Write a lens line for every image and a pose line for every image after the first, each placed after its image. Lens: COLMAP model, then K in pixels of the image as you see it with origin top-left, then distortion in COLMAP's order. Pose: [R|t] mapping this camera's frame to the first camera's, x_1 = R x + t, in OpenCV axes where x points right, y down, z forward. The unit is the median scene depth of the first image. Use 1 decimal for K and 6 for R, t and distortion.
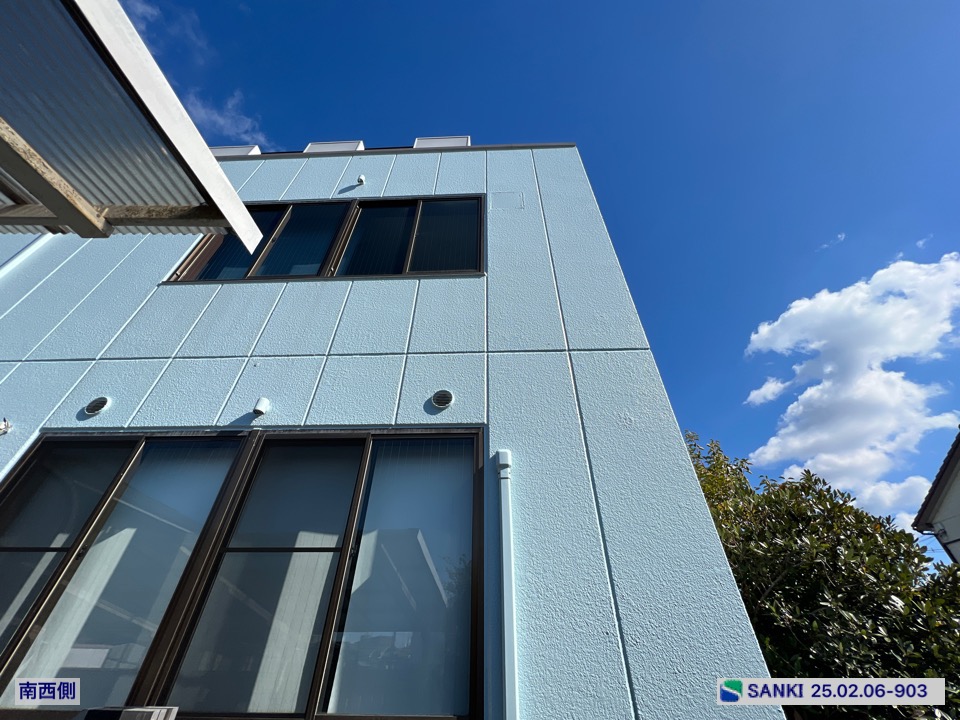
lens RADIAL K [[385.2, 0, 481.4], [0, 385.2, 362.0], [0, 0, 1]] dist [-0.002982, 0.000549]
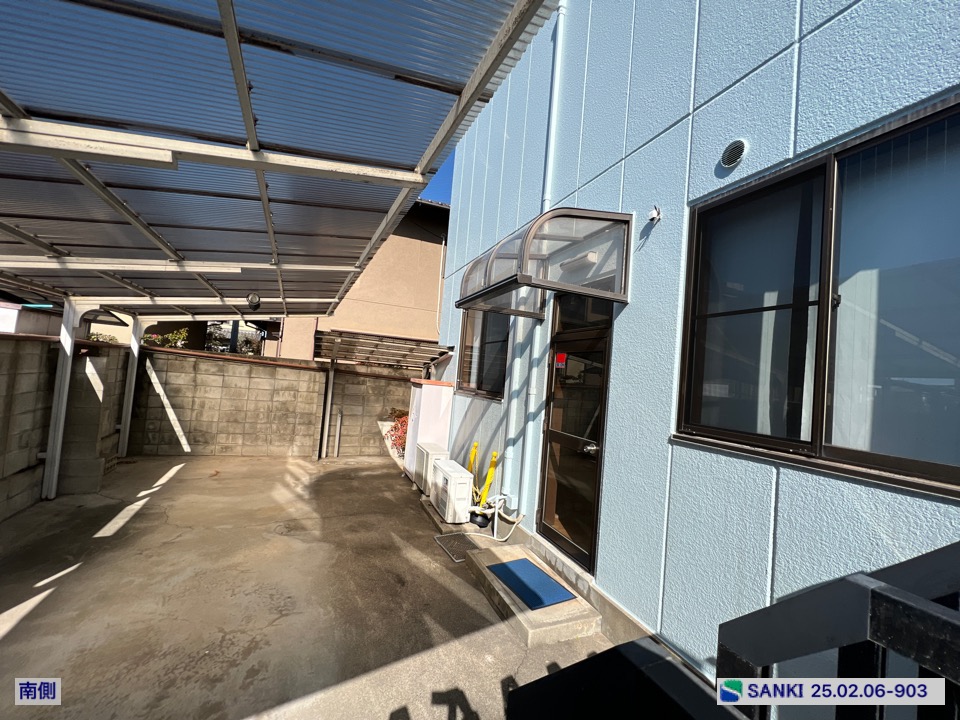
lens RADIAL K [[385.2, 0, 481.4], [0, 385.2, 362.0], [0, 0, 1]] dist [-0.002982, 0.000549]
pose [[0.426303, -0.011505, -0.904507, -0.495538], [0.513618, 0.826181, 0.231565, 0.014686], [0.744622, -0.563288, 0.358113, 0.053187]]
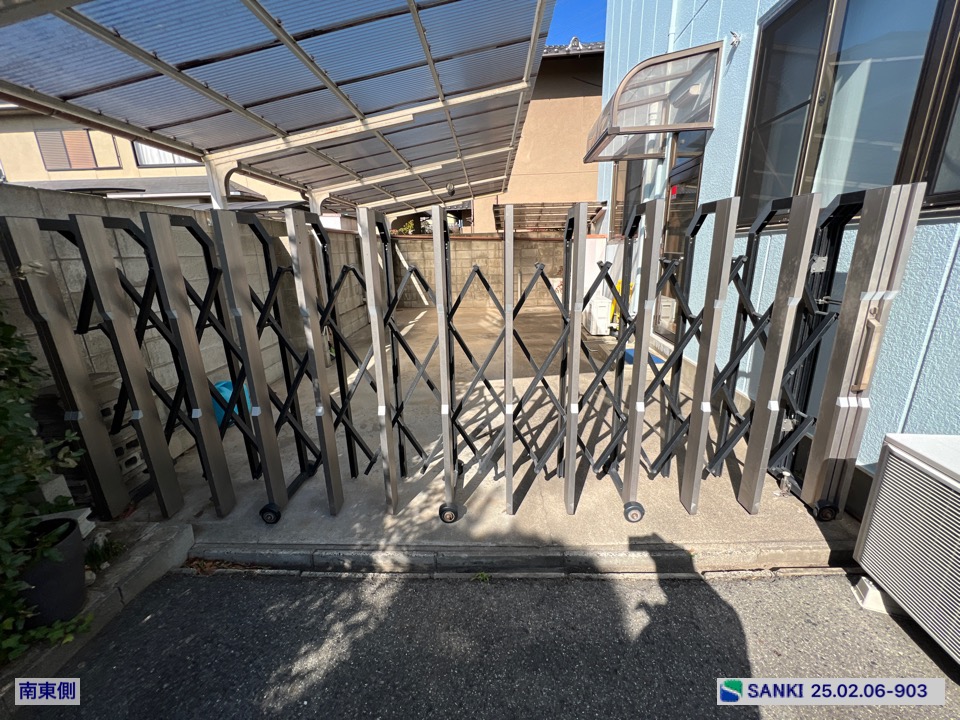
lens RADIAL K [[385.2, 0, 481.4], [0, 385.2, 362.0], [0, 0, 1]] dist [-0.002982, 0.000549]
pose [[-0.031890, 0.267420, -0.963052, 0.202252], [0.655716, 0.732800, 0.181770, 0.165279], [0.754334, -0.625692, -0.198720, 0.006276]]
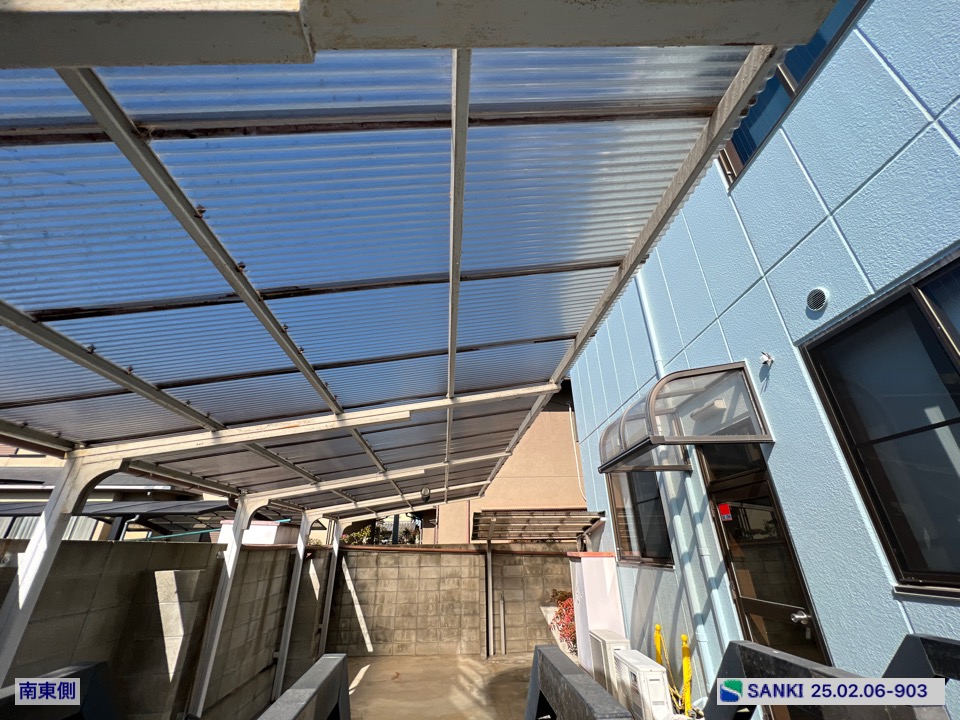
lens RADIAL K [[385.2, 0, 481.4], [0, 385.2, 362.0], [0, 0, 1]] dist [-0.002982, 0.000549]
pose [[0.077880, -0.444572, -0.892351, -0.295838], [0.647906, 0.702856, -0.293619, -0.034785], [0.757729, -0.555292, 0.342779, -0.028762]]
